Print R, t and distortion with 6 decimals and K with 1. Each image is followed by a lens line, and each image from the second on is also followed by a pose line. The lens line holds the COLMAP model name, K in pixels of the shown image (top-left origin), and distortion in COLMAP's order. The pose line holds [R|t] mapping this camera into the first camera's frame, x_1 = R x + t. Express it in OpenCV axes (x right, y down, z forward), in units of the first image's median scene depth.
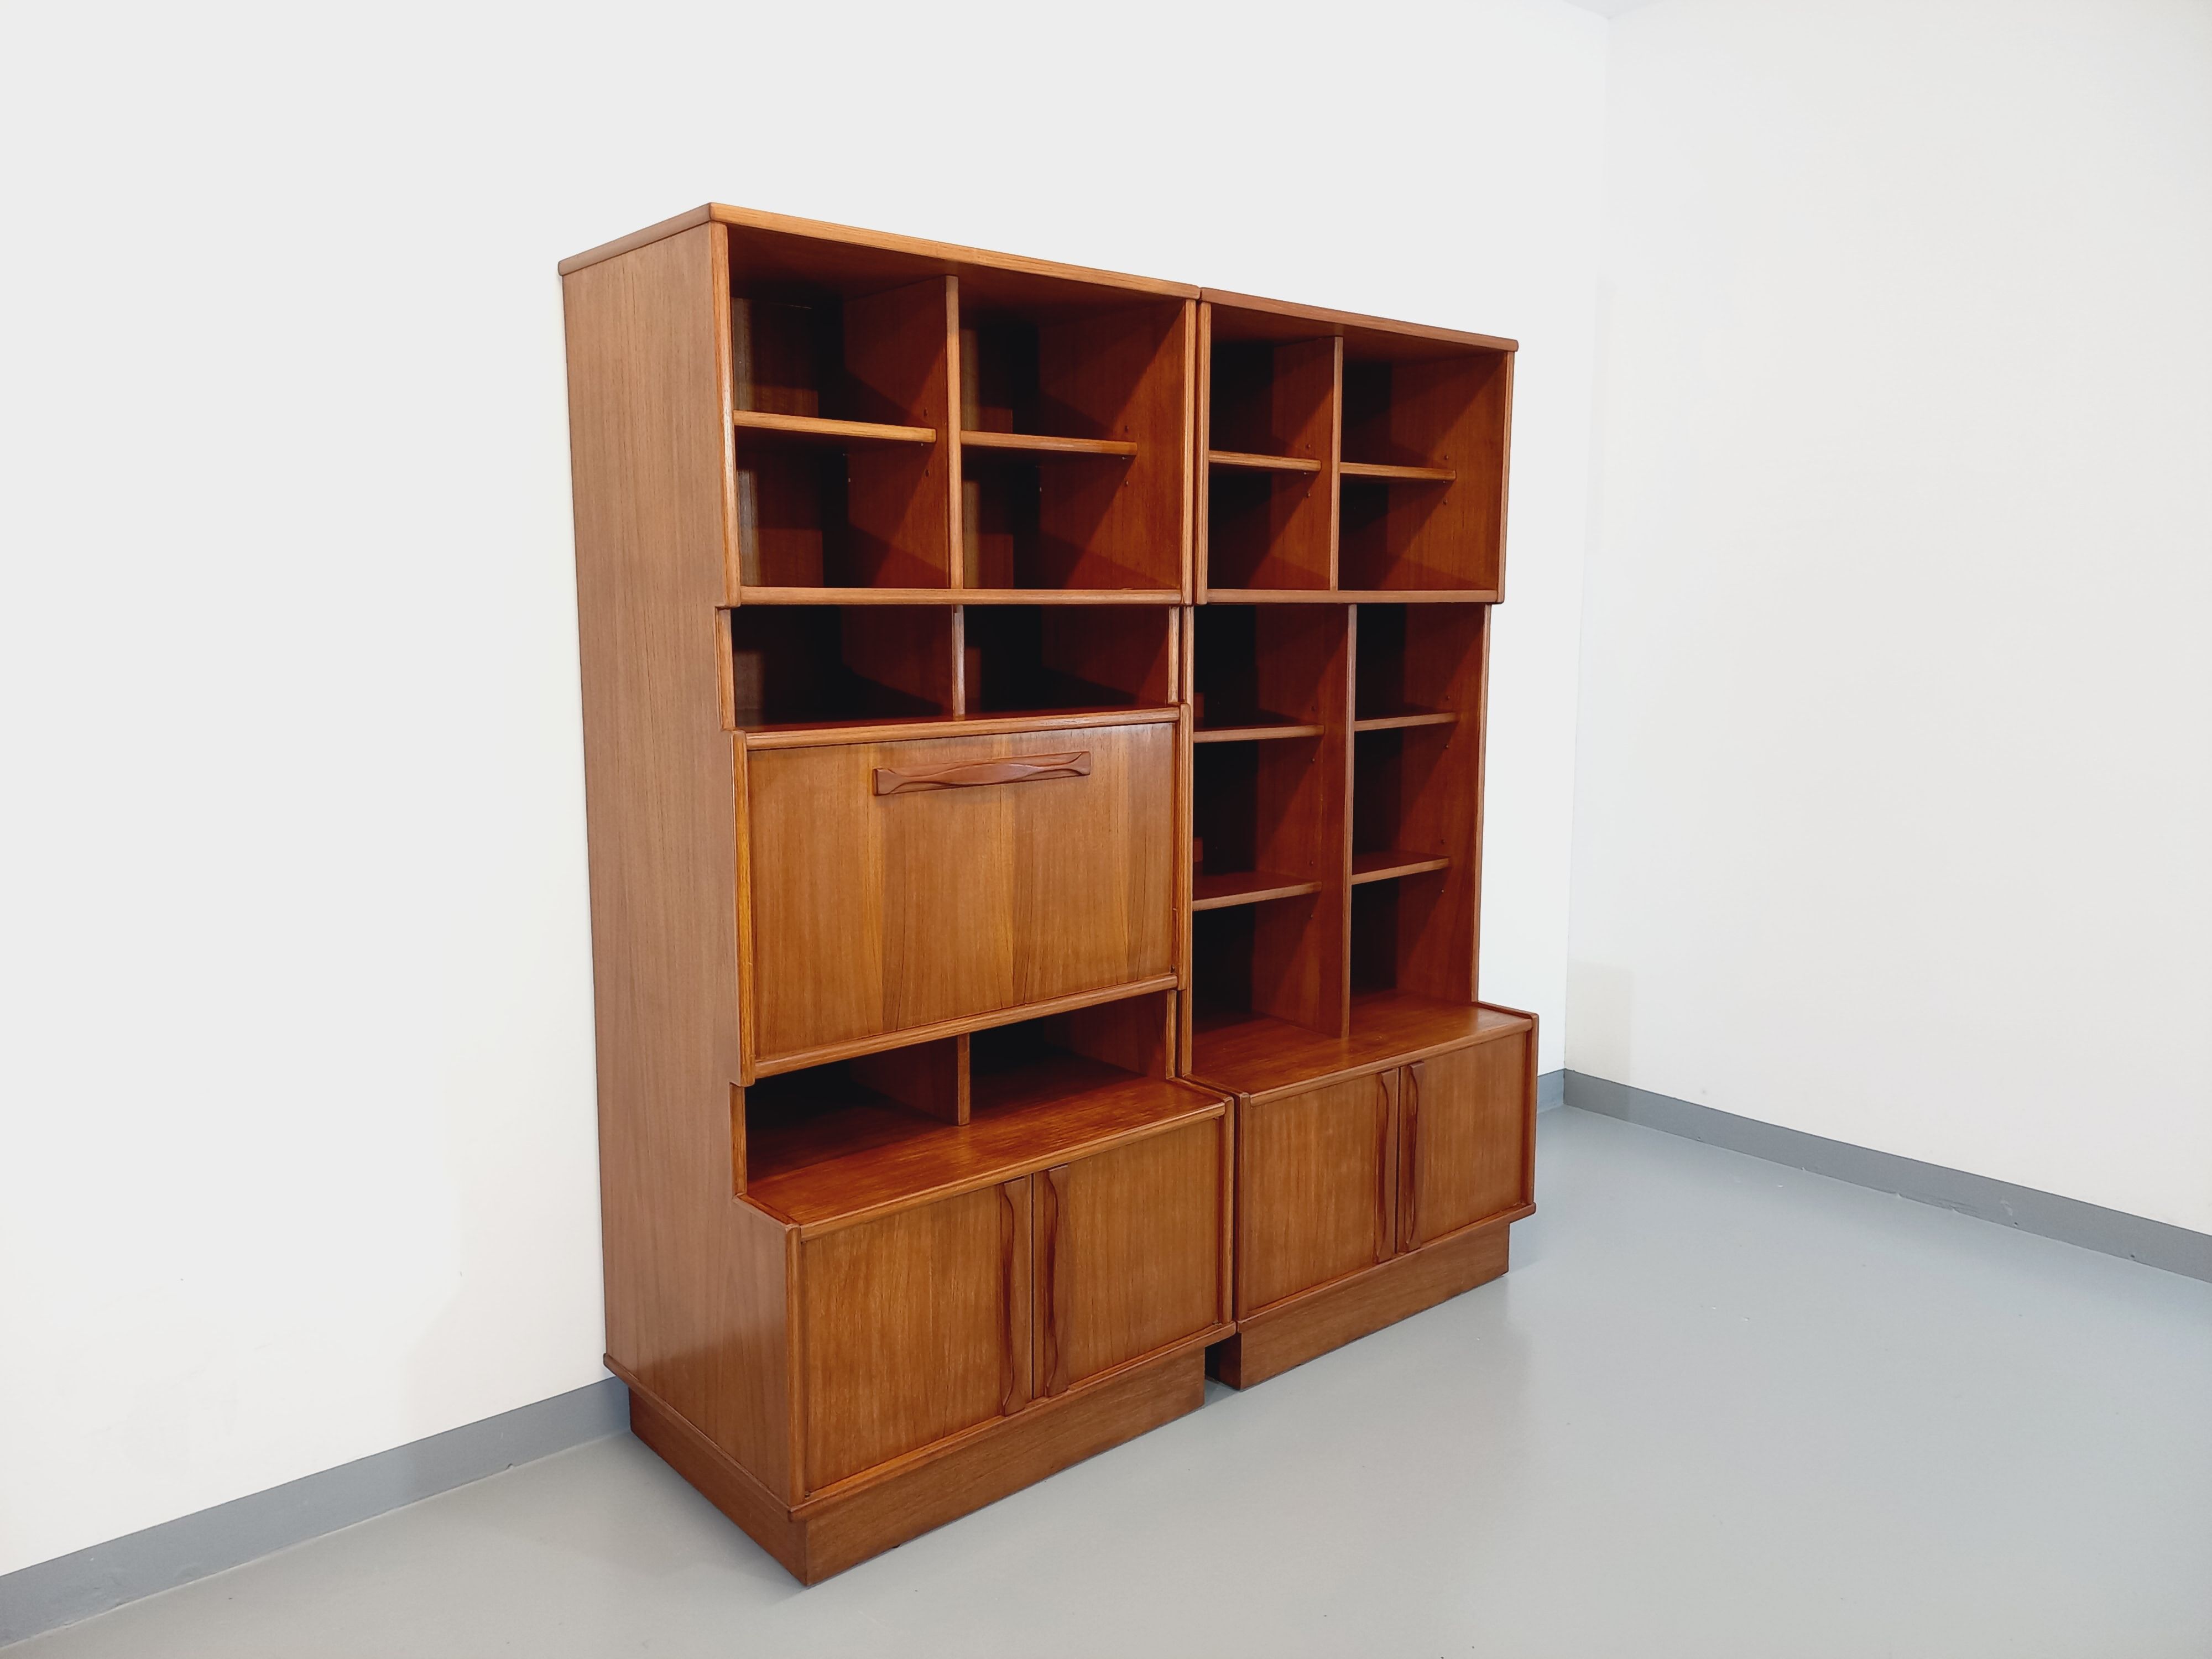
lens RADIAL K [[1616.7, 0, 1105.3], [0, 1616.7, 807.5], [0, 0, 1]] dist [0.085727, -0.078439]
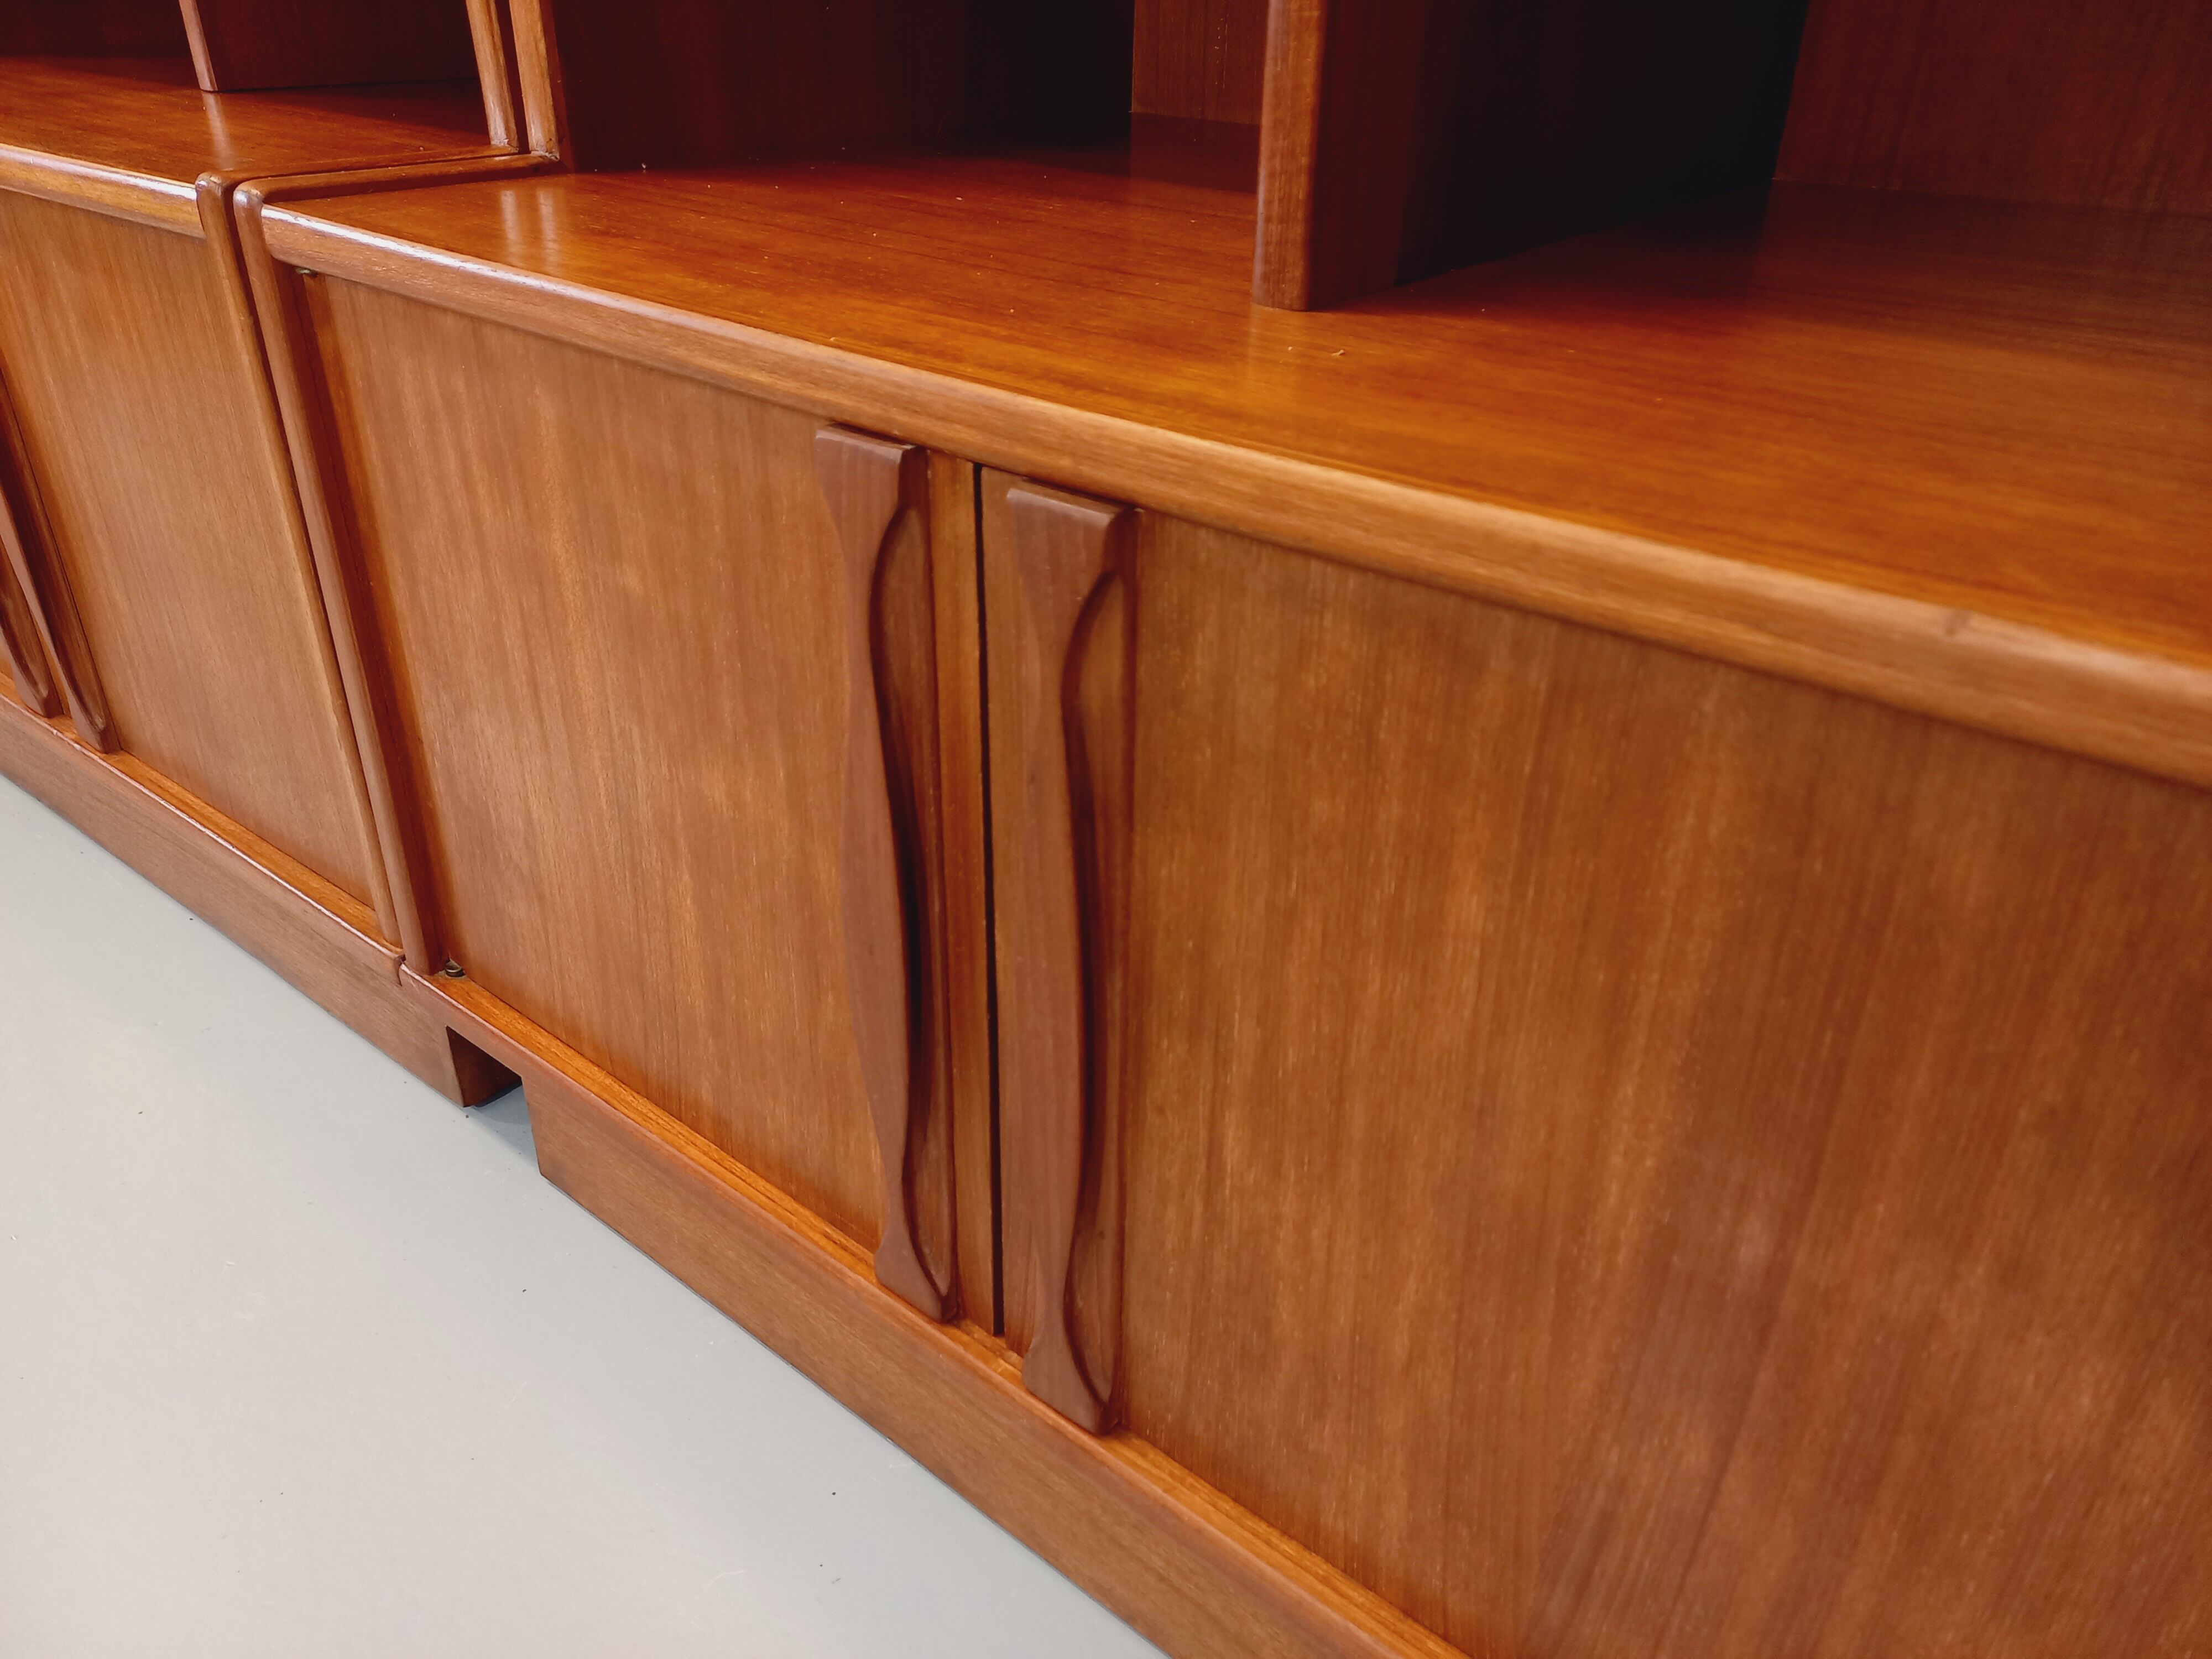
lens RADIAL K [[1616.7, 0, 1104.6], [0, 1616.7, 821.5], [0, 0, 1]] dist [0.085727, -0.078439]
pose [[0.166639, 0.482568, -0.859860, 0.381120], [-0.135995, 0.874967, 0.464691, 0.130372], [0.976594, 0.039501, 0.211431, 1.111010]]
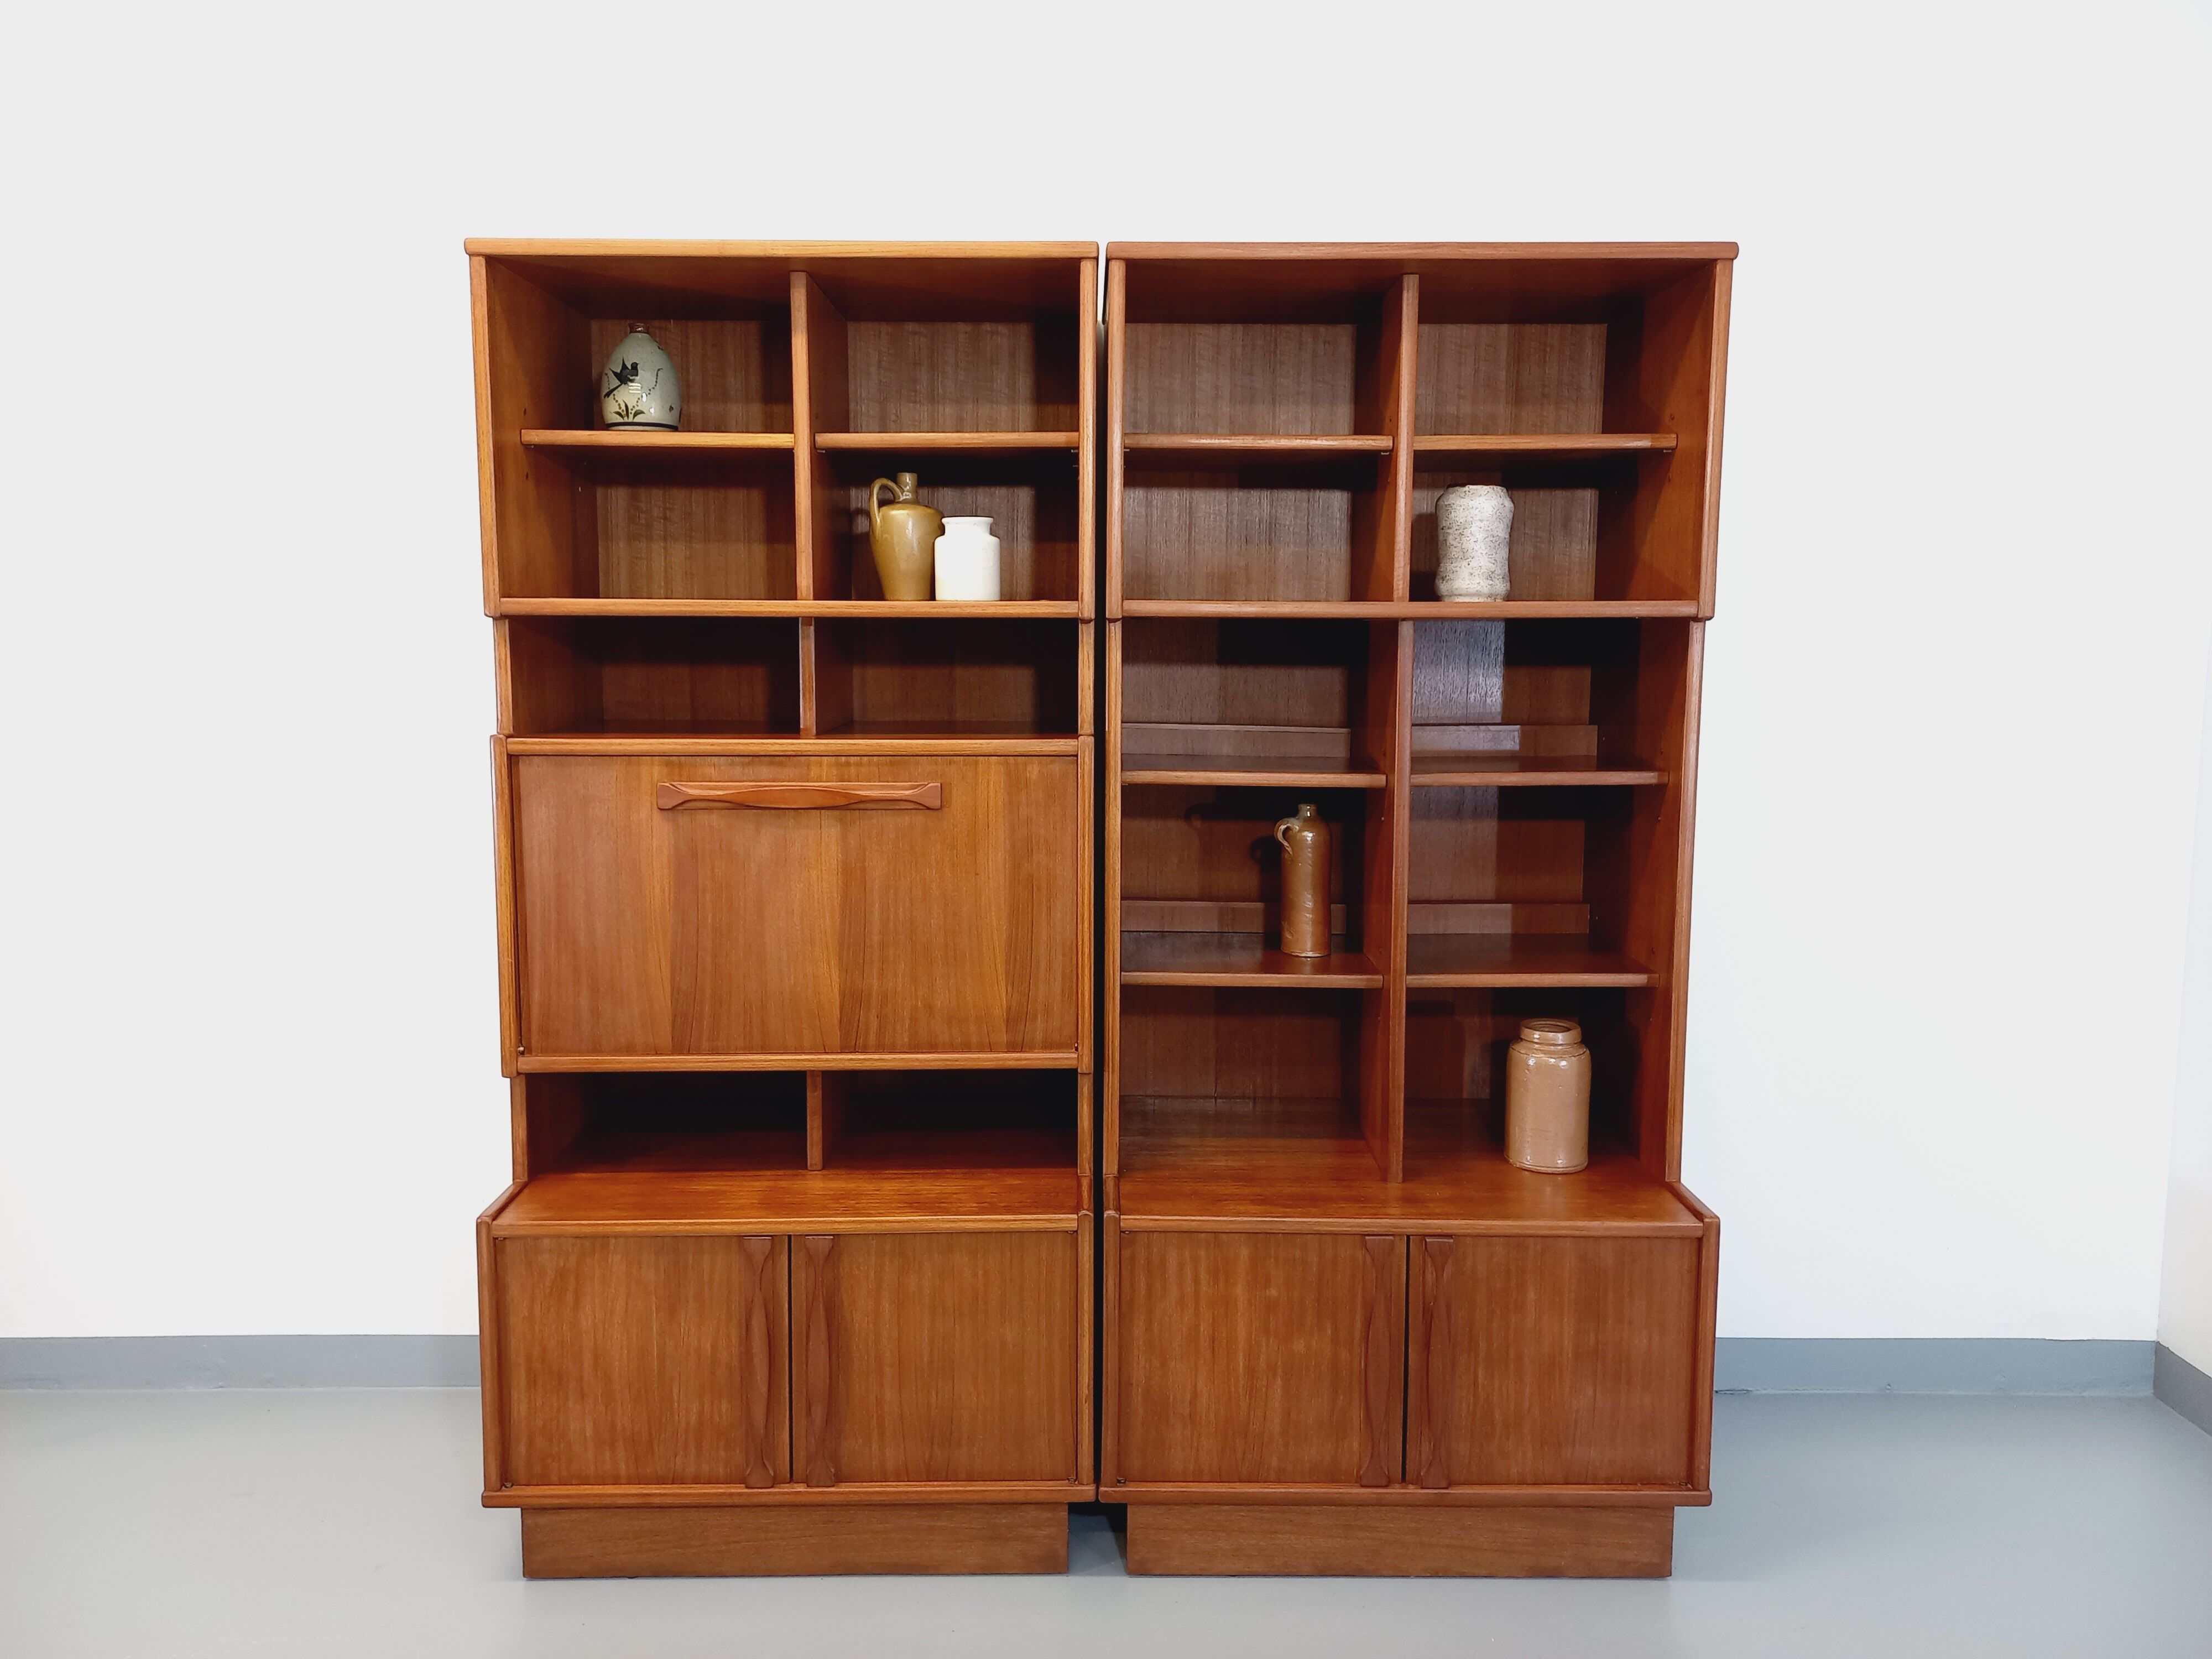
lens RADIAL K [[1616.7, 0, 1089.1], [0, 1616.7, 794.5], [0, 0, 1]] dist [0.085727, -0.078439]
pose [[0.762452, 0.072539, -0.642966, 0.609879], [-0.085282, 0.996293, 0.011270, -0.044158], [0.641400, 0.046240, 0.765812, 0.361912]]
